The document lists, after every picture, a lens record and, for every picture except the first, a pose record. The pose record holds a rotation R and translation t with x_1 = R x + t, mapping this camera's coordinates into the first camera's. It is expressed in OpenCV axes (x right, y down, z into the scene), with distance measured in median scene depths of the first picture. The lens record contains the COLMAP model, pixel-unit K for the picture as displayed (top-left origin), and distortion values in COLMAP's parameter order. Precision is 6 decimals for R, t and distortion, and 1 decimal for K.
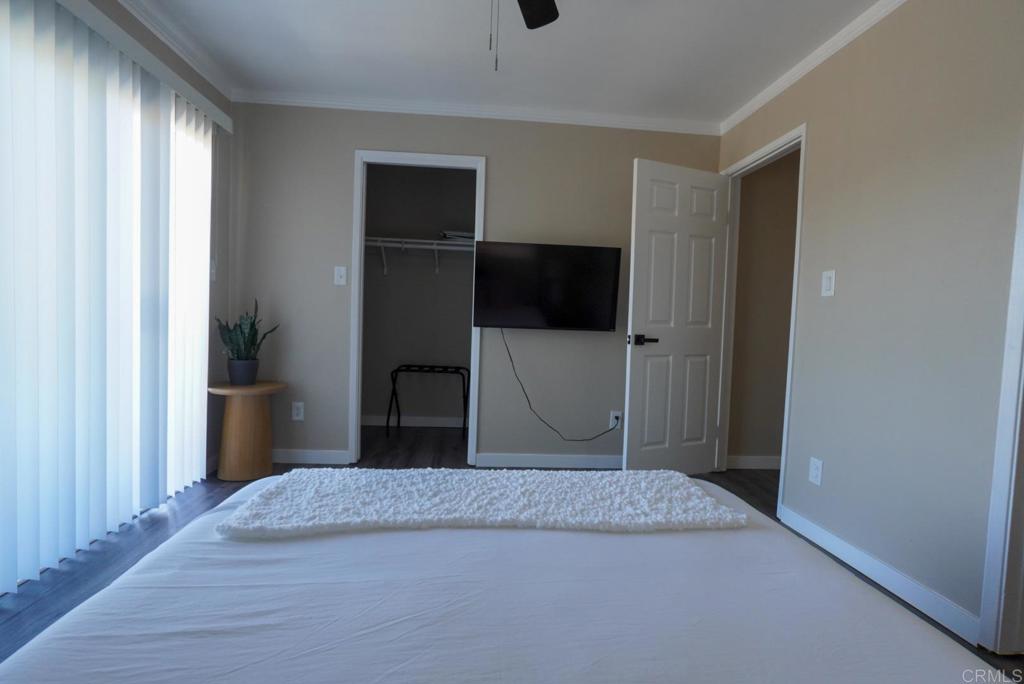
lens RADIAL K [[472.5, 0, 510.6], [0, 472.5, 340.4], [0, 0, 1]] dist [-0.019574, 0.004740]
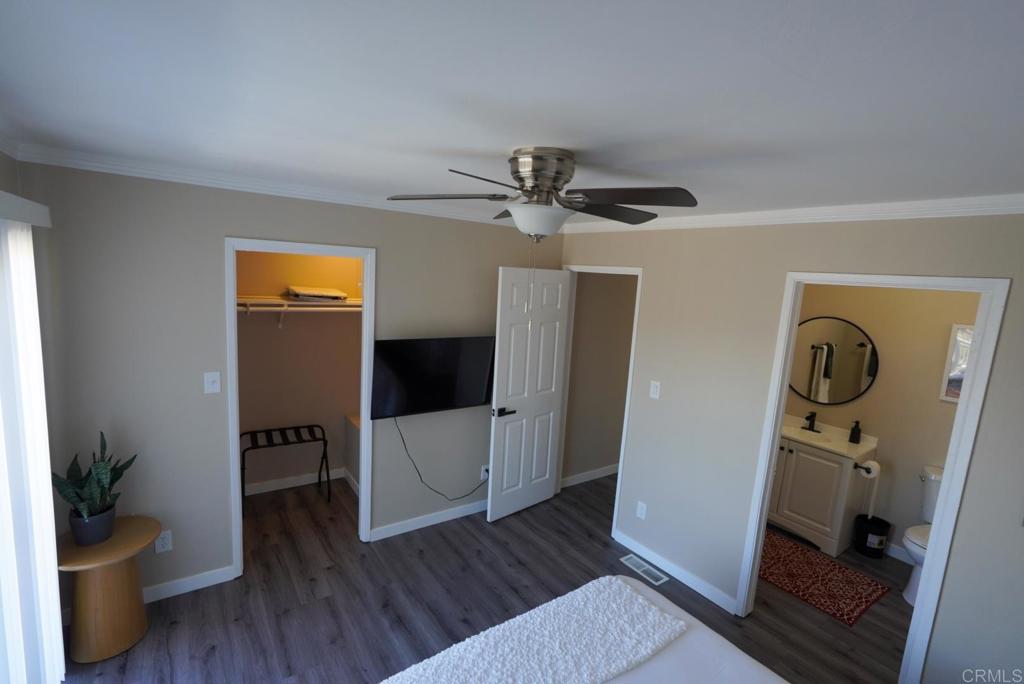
lens RADIAL K [[472.5, 0, 510.6], [0, 472.5, 340.4], [0, 0, 1]] dist [-0.019574, 0.004740]
pose [[0.856672, -0.060308, 0.512324, -0.472306], [-0.010430, 0.990915, 0.134086, -0.480821], [-0.515756, -0.120211, 0.848260, -0.003960]]
